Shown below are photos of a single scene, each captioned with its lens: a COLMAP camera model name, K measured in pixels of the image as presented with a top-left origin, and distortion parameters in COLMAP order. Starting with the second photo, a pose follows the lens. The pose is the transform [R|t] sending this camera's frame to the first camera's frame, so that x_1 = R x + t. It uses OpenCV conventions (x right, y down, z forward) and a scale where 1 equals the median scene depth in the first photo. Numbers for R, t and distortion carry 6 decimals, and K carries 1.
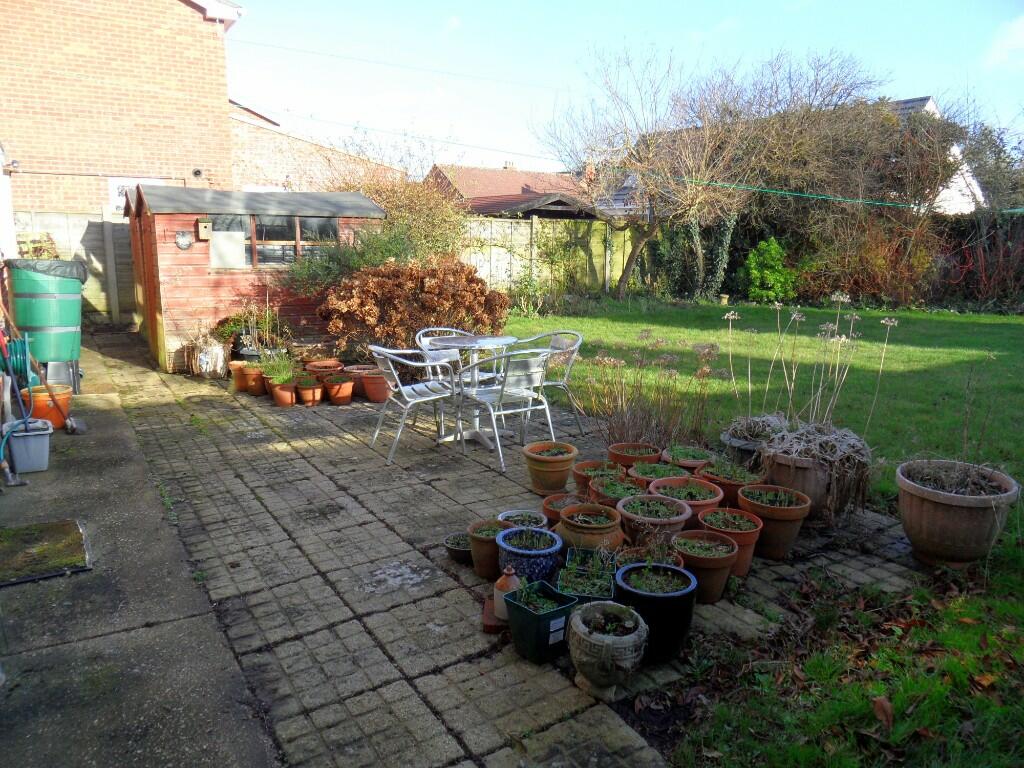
lens RADIAL K [[754.8, 0, 510.2], [0, 754.8, 388.3], [0, 0, 1]] dist [-0.029072, 0.025043]
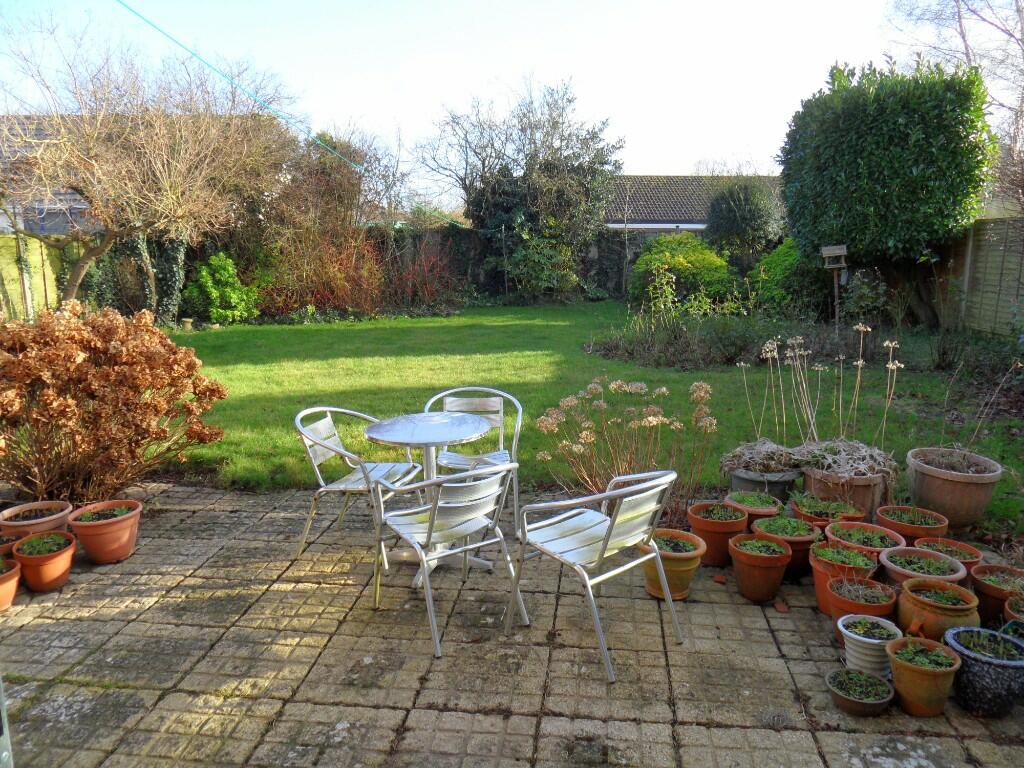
lens RADIAL K [[754.8, 0, 510.0], [0, 754.8, 385.7], [0, 0, 1]] dist [-0.029072, 0.025043]
pose [[0.613812, -0.149570, 0.775154, -0.217269], [0.158687, 0.985223, 0.064446, -0.054211], [-0.773339, 0.083449, 0.628477, 0.202073]]
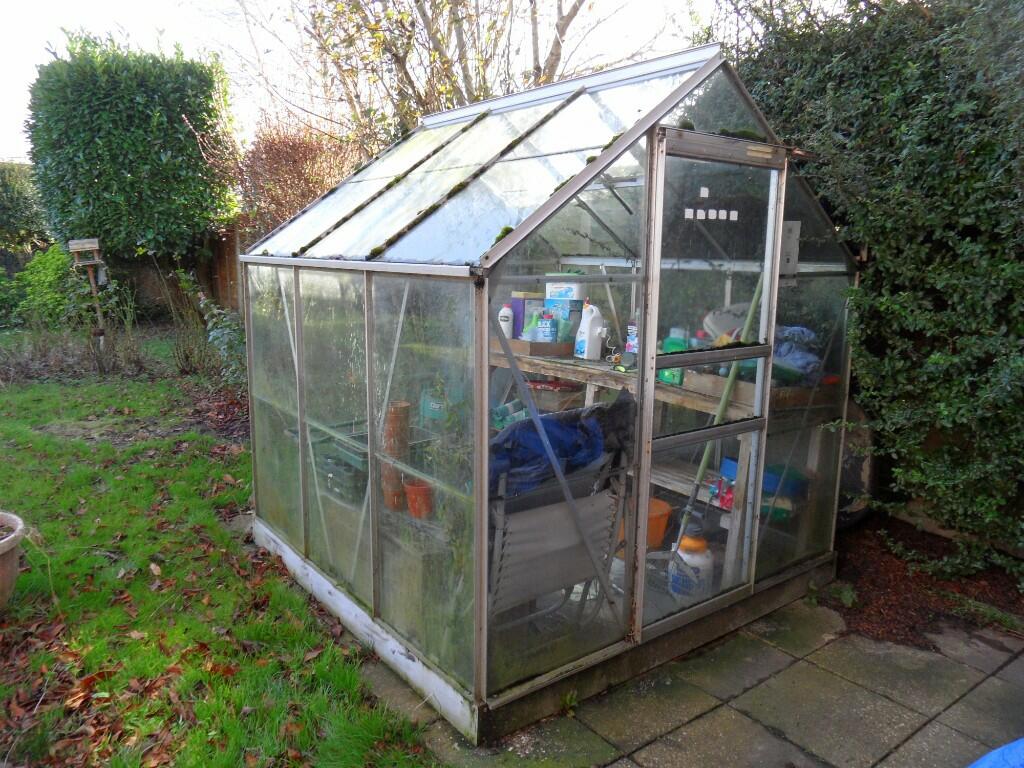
lens RADIAL K [[754.8, 0, 506.1], [0, 754.8, 386.9], [0, 0, 1]] dist [-0.029072, 0.025043]
pose [[-0.099293, -0.179570, 0.978721, -0.067743], [0.186706, 0.962751, 0.195582, -0.022690], [-0.977385, 0.202153, -0.062068, 0.107158]]
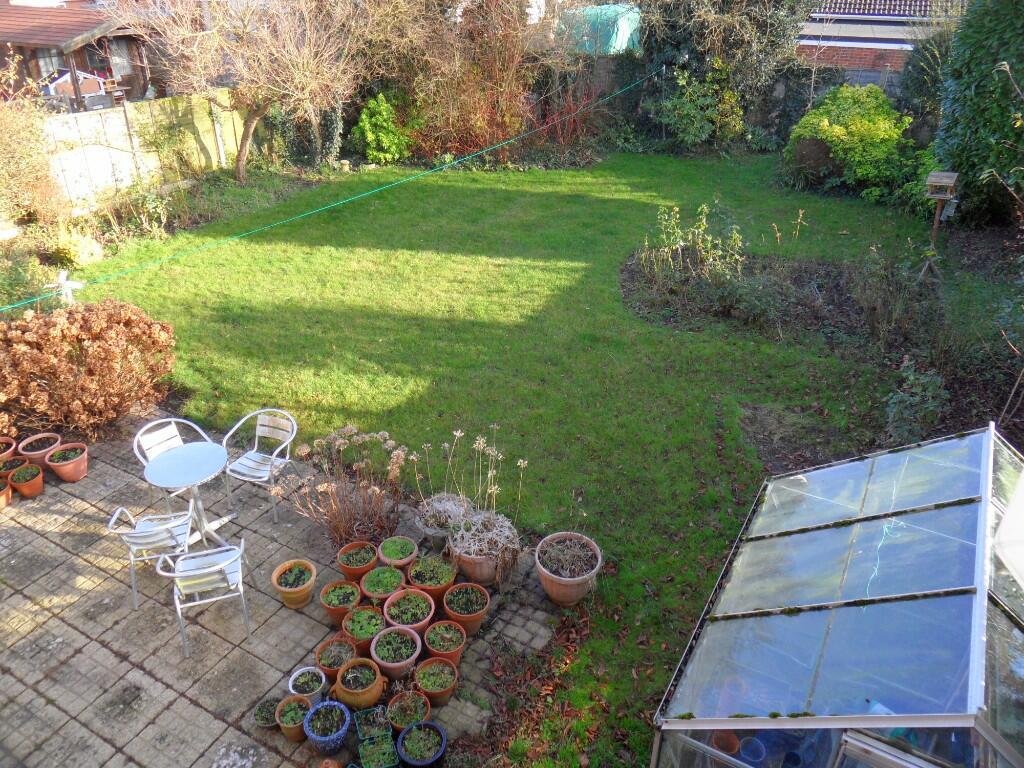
lens RADIAL K [[754.8, 0, 507.9], [0, 754.8, 384.2], [0, 0, 1]] dist [-0.029072, 0.025043]
pose [[0.875216, -0.239184, 0.420461, -0.029139], [0.093404, 0.936406, 0.338259, -0.204695], [-0.474628, -0.256777, 0.841899, -0.053680]]
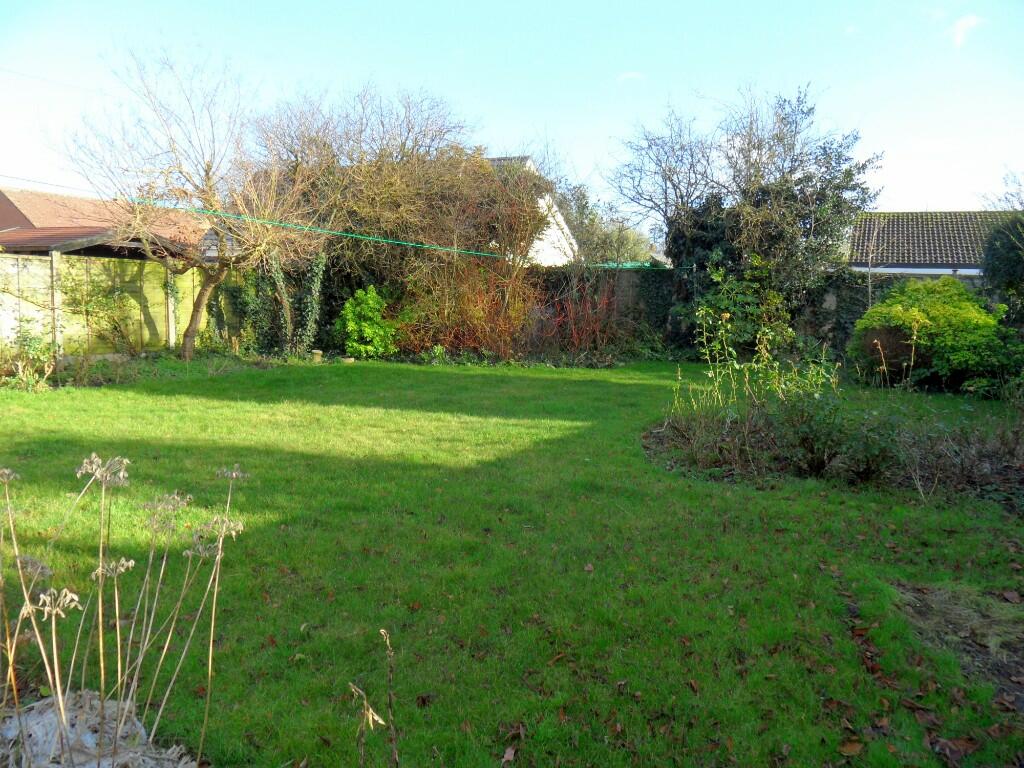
lens RADIAL K [[754.8, 0, 509.4], [0, 754.8, 388.3], [0, 0, 1]] dist [-0.029072, 0.025043]
pose [[0.900322, -0.036654, 0.433677, 0.131934], [0.061439, 0.997173, -0.043267, -0.037348], [-0.430865, 0.065599, 0.900029, 0.160897]]
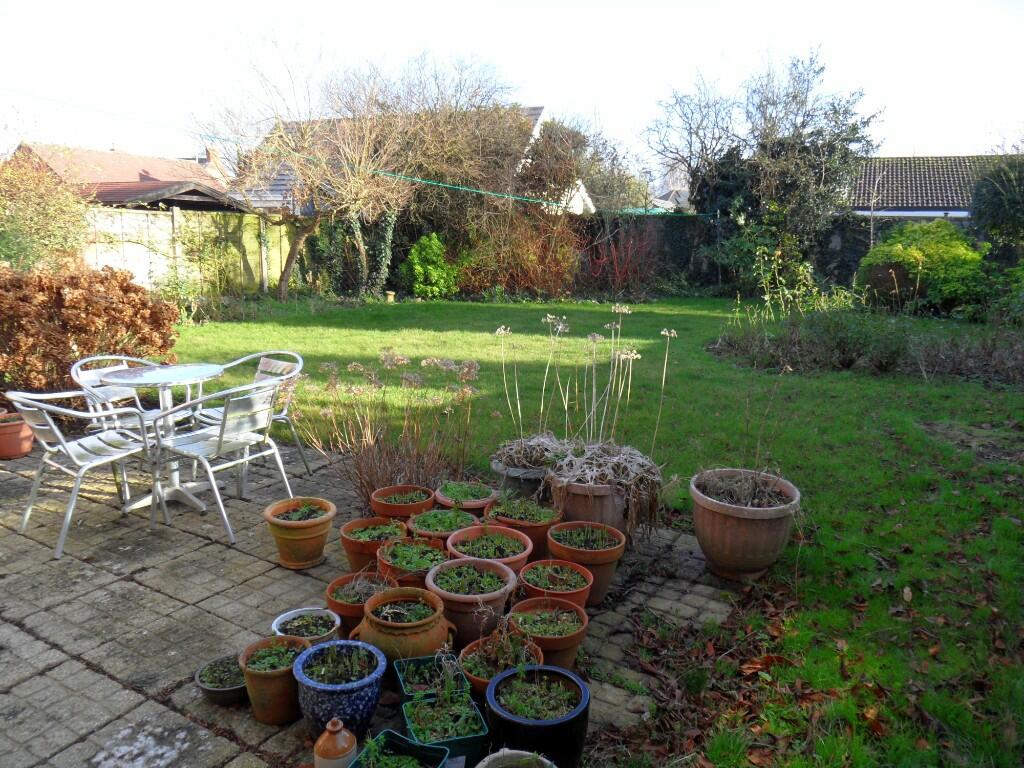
lens RADIAL K [[754.8, 0, 509.3], [0, 754.8, 386.9], [0, 0, 1]] dist [-0.029072, 0.025043]
pose [[0.891934, -0.081308, 0.444796, -0.030647], [0.077987, 0.996621, 0.025795, -0.016864], [-0.445390, 0.011681, 0.895260, 0.063742]]
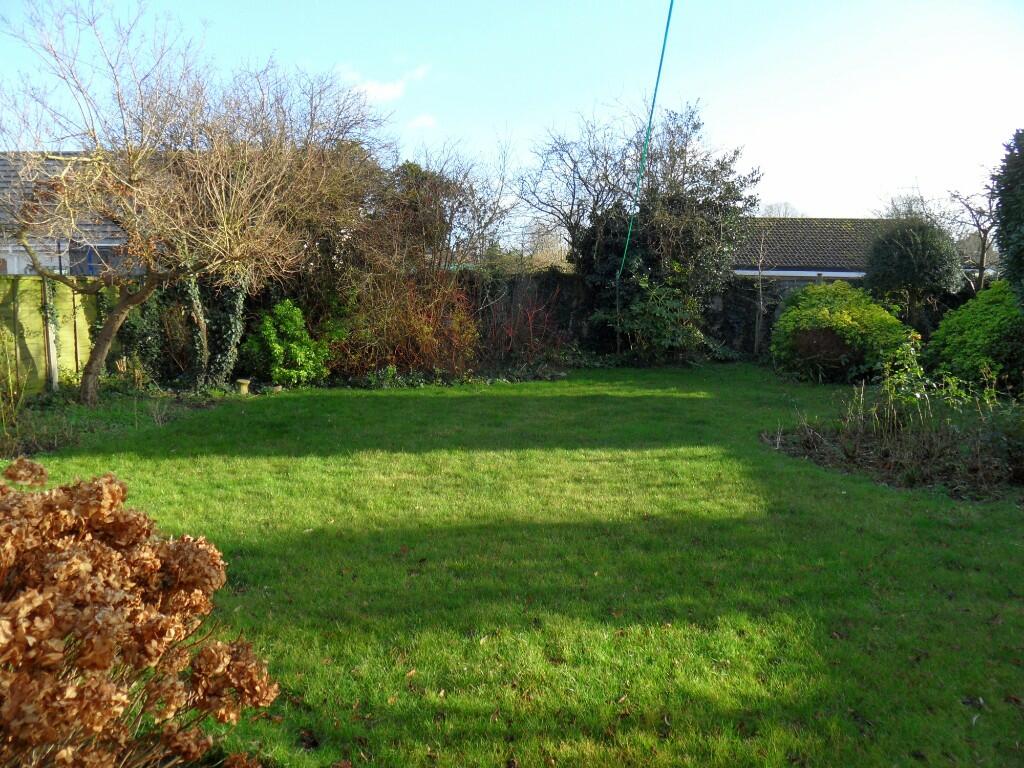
lens RADIAL K [[754.8, 0, 508.3], [0, 754.8, 384.7], [0, 0, 1]] dist [-0.029072, 0.025043]
pose [[0.676502, -0.090410, 0.730870, -0.087212], [0.136529, 0.990629, -0.003830, -0.101941], [-0.723674, 0.102376, 0.682506, 0.403001]]
